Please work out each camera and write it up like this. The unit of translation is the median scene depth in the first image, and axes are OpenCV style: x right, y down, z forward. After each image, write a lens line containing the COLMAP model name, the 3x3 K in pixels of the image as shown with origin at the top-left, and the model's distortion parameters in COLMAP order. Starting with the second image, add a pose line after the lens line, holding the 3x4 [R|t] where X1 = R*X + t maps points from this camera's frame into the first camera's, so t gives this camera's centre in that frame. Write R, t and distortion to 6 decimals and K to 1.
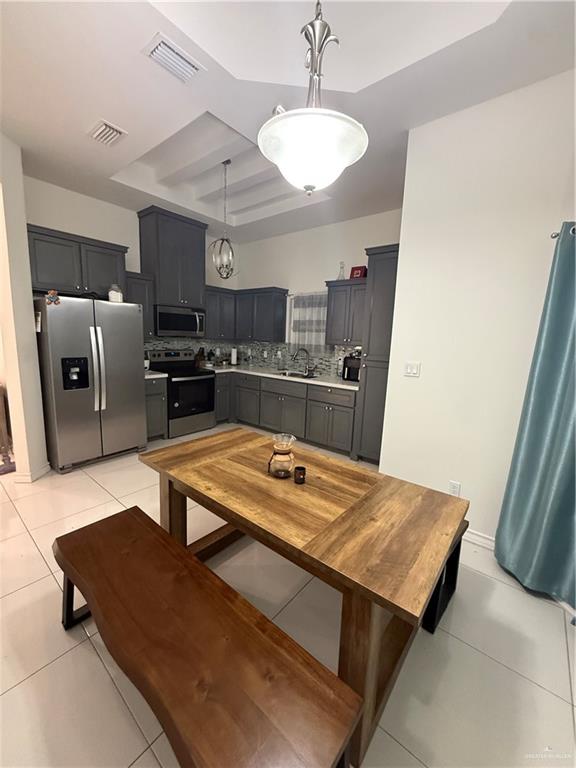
lens RADIAL K [[307.7, 0, 287.7], [0, 307.7, 384.3], [0, 0, 1]] dist [0.002136, 0.000063]
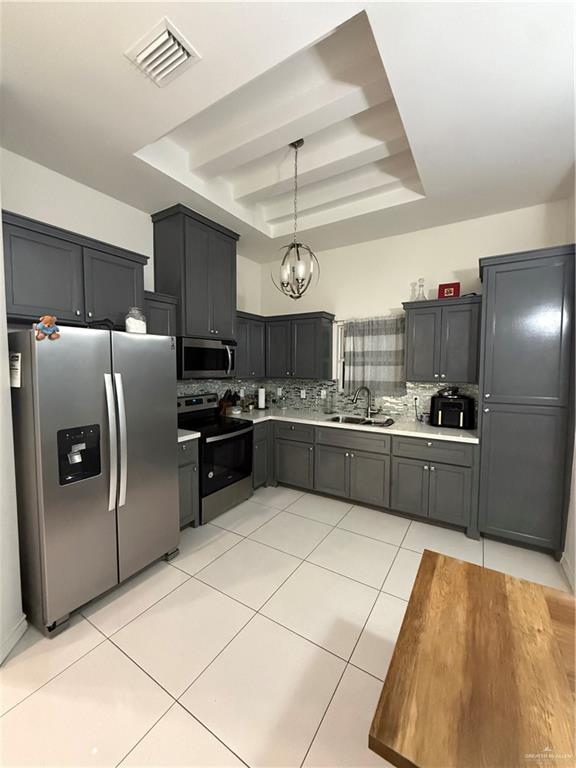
lens RADIAL K [[307.7, 0, 287.3], [0, 307.7, 384.1], [0, 0, 1]] dist [0.002136, 0.000063]
pose [[0.991992, -0.041686, 0.119223, -0.273025], [0.052415, 0.994712, -0.088321, -0.071922], [-0.114911, 0.093863, 0.988931, 0.271129]]
